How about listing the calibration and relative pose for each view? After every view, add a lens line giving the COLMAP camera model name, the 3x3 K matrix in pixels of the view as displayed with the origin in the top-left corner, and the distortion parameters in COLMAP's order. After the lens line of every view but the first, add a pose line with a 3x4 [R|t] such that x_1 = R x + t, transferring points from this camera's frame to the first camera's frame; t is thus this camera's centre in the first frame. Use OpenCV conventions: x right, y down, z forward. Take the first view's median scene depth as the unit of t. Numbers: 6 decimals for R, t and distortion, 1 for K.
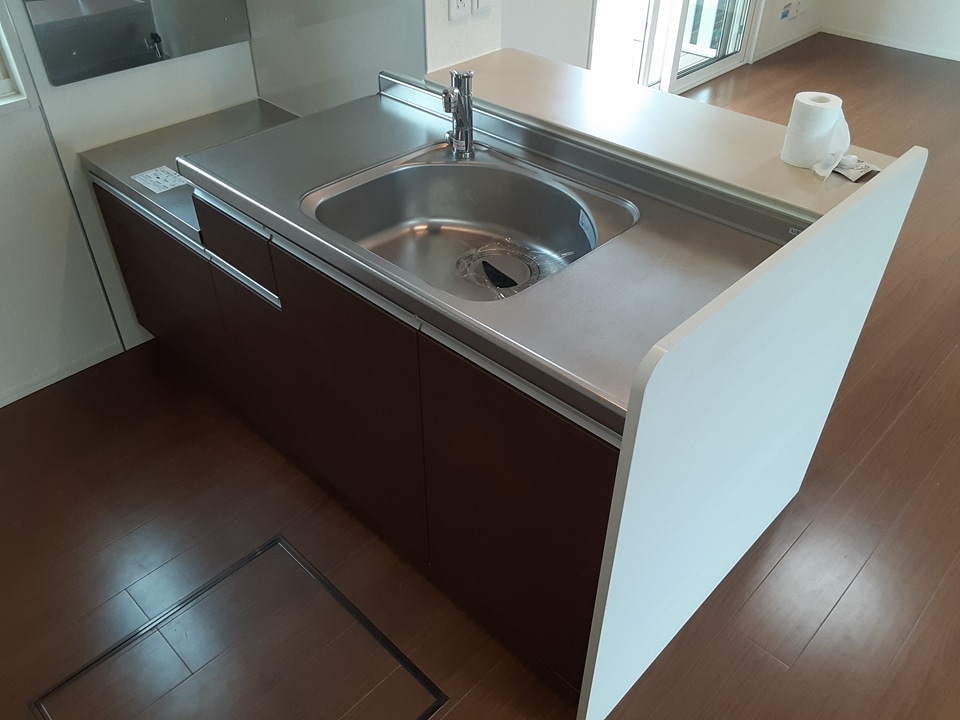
lens RADIAL K [[779.9, 0, 475.8], [0, 779.9, 365.1], [0, 0, 1]] dist [0.097764, -0.099053]
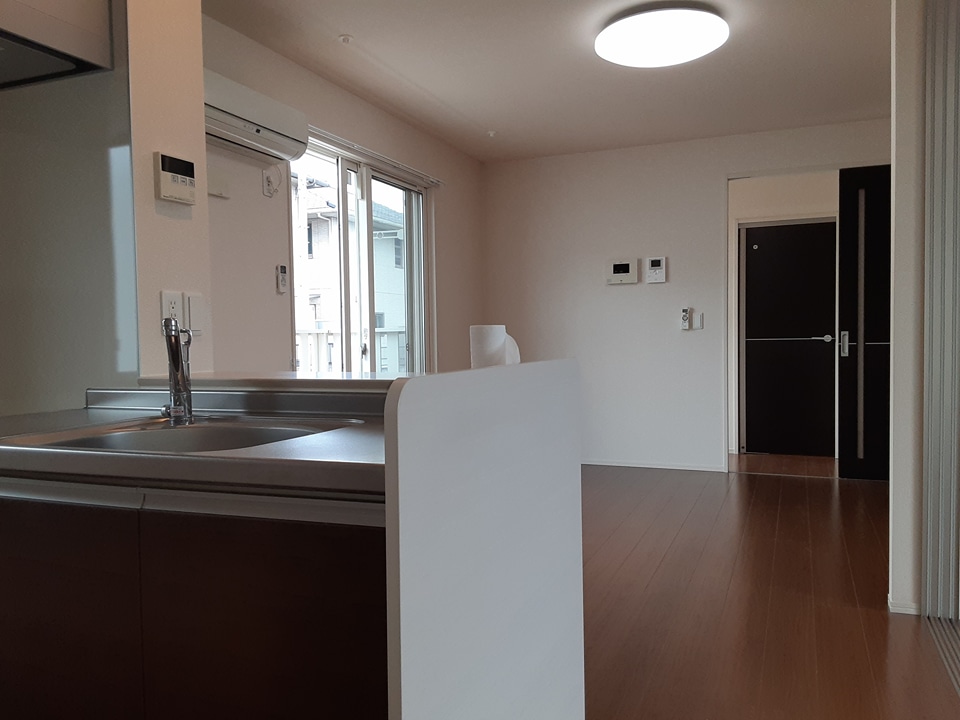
lens RADIAL K [[779.9, 0, 465.8], [0, 779.9, 369.0], [0, 0, 1]] dist [0.097764, -0.099053]
pose [[0.934546, -0.031369, 0.354456, -0.031310], [0.235943, 0.800280, -0.551255, 0.311763], [-0.266372, 0.598805, 0.755300, 0.101822]]
